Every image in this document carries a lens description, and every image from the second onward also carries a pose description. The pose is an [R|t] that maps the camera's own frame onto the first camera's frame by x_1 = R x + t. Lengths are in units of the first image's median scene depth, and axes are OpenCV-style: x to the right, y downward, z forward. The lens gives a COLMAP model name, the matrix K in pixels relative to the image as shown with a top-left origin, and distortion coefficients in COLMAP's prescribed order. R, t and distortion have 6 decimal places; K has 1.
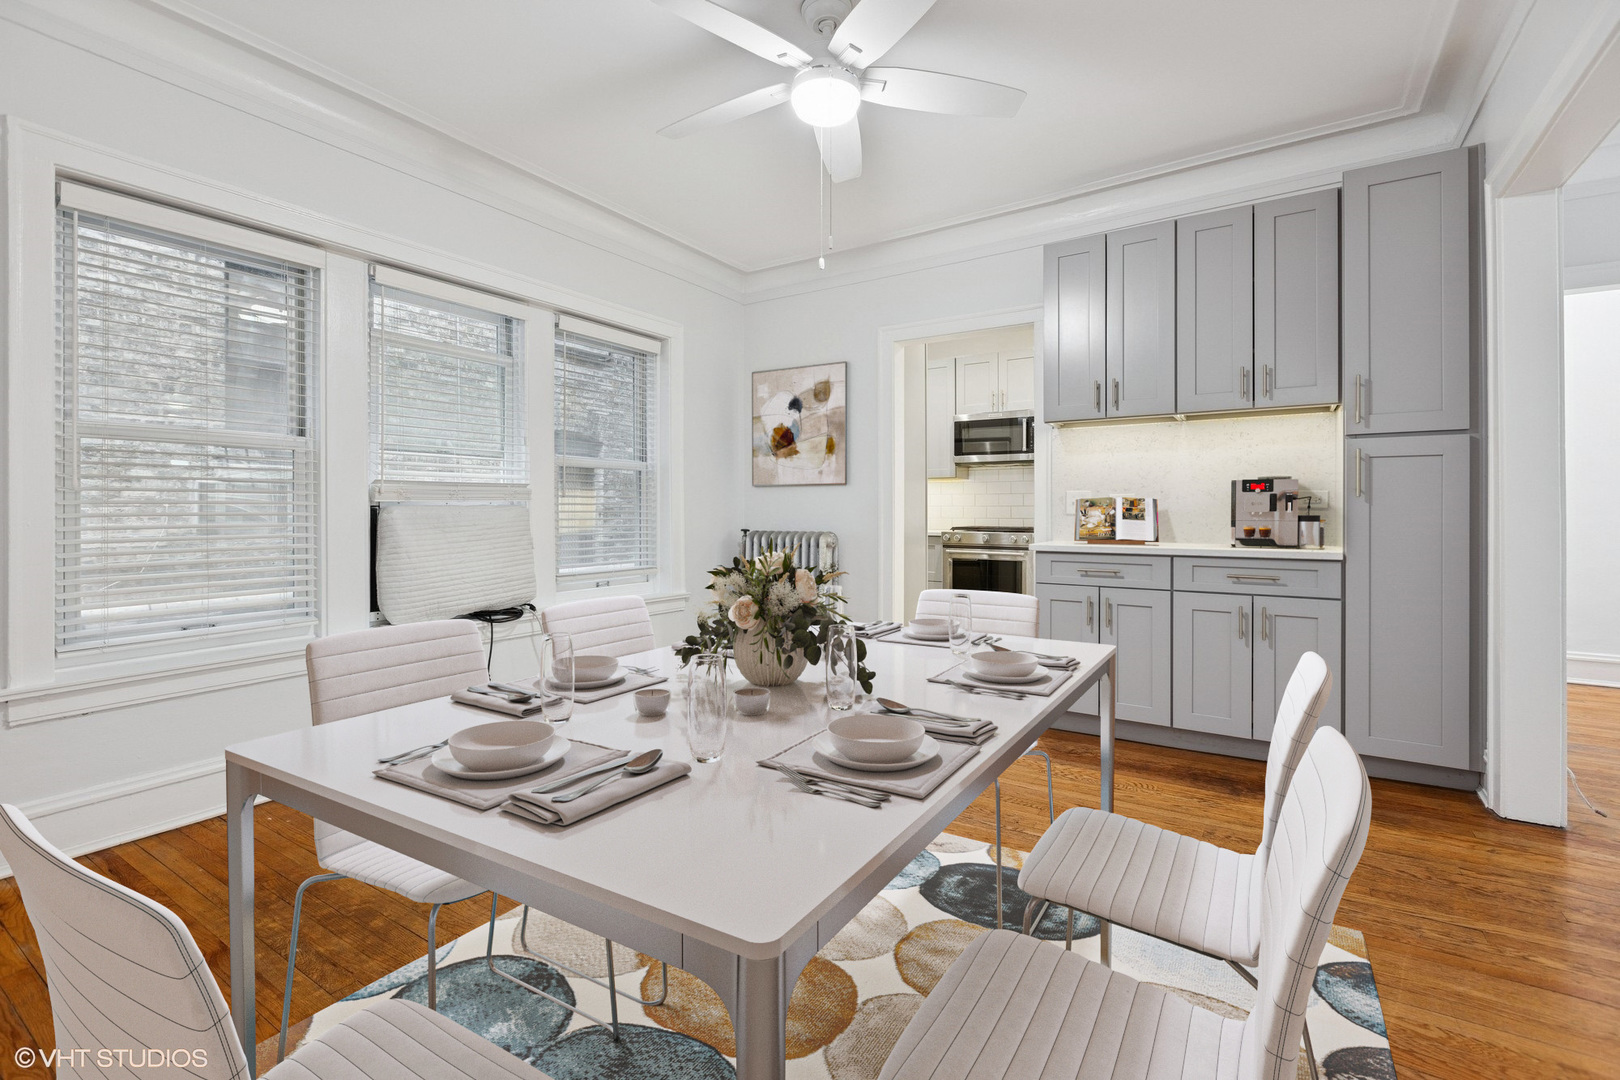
lens RADIAL K [[745.0, 0, 792.0], [0, 745.0, 515.4], [0, 0, 1]] dist [0.003502, -0.001401]
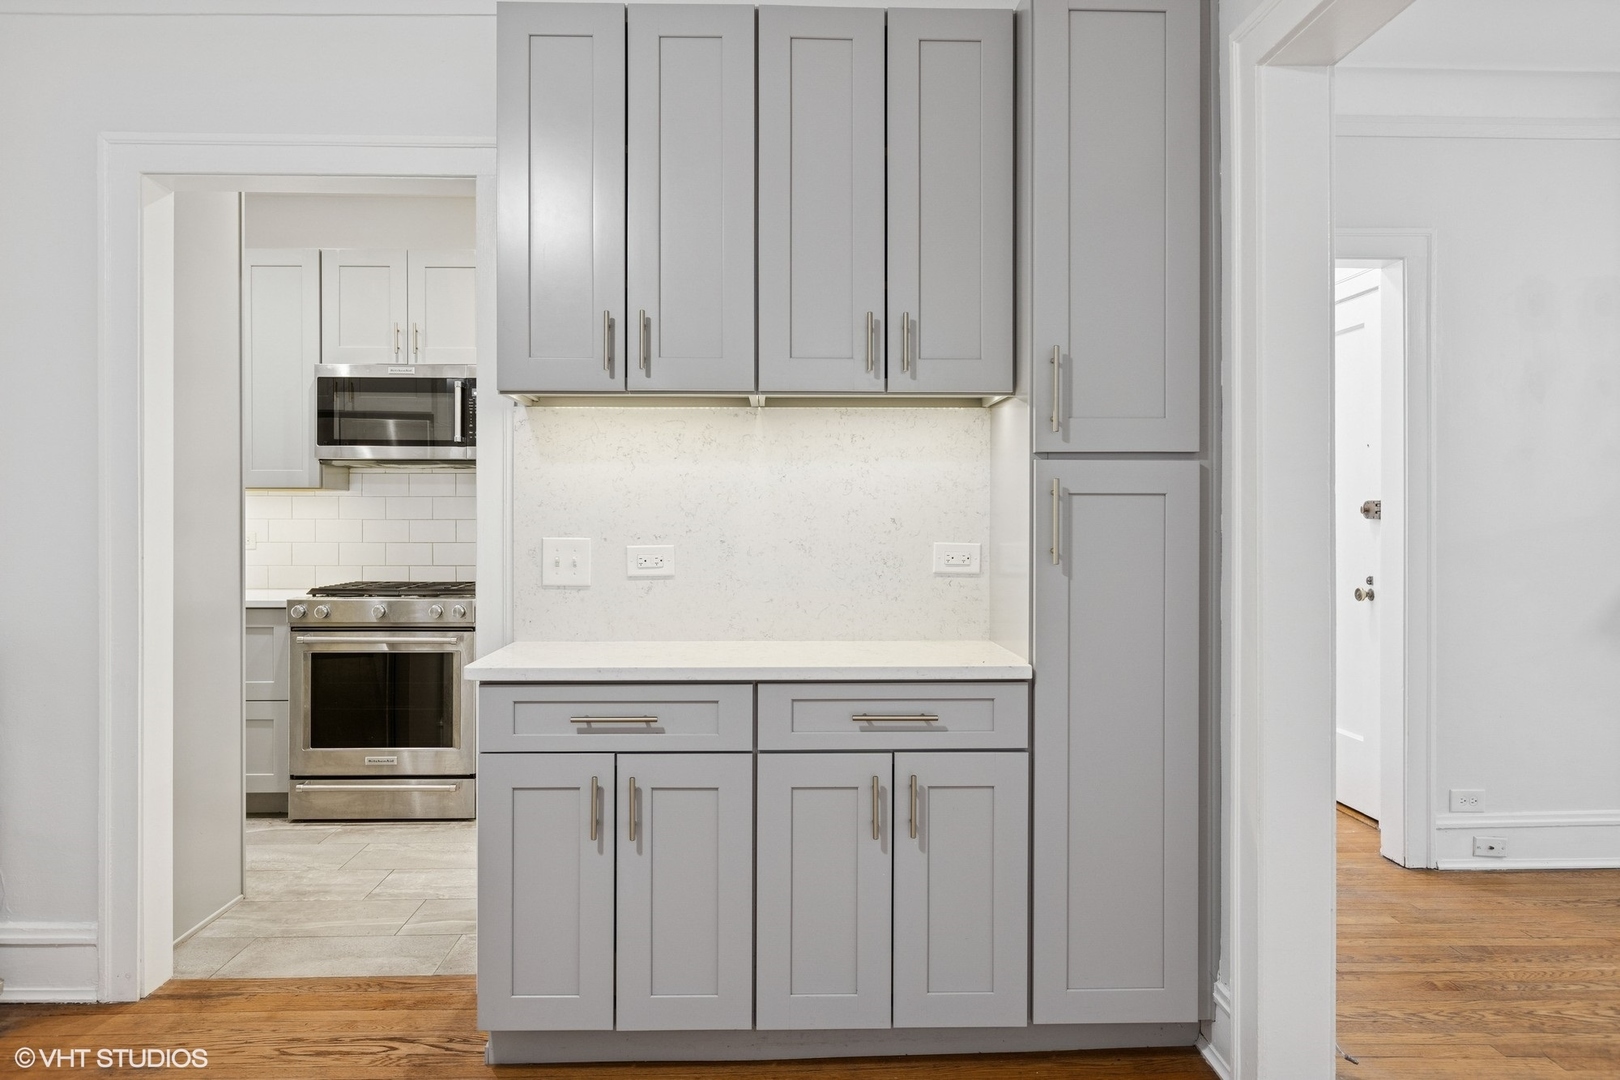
lens RADIAL K [[1089.3, 0, 808.3], [0, 1089.3, 523.3], [0, 0, 1]] dist [0.001189, -0.001403]
pose [[0.819856, 0.000550, 0.572570, 0.093786], [-0.000292, 1.000000, -0.000542, -0.036391], [-0.572570, 0.000278, 0.819856, 0.287710]]
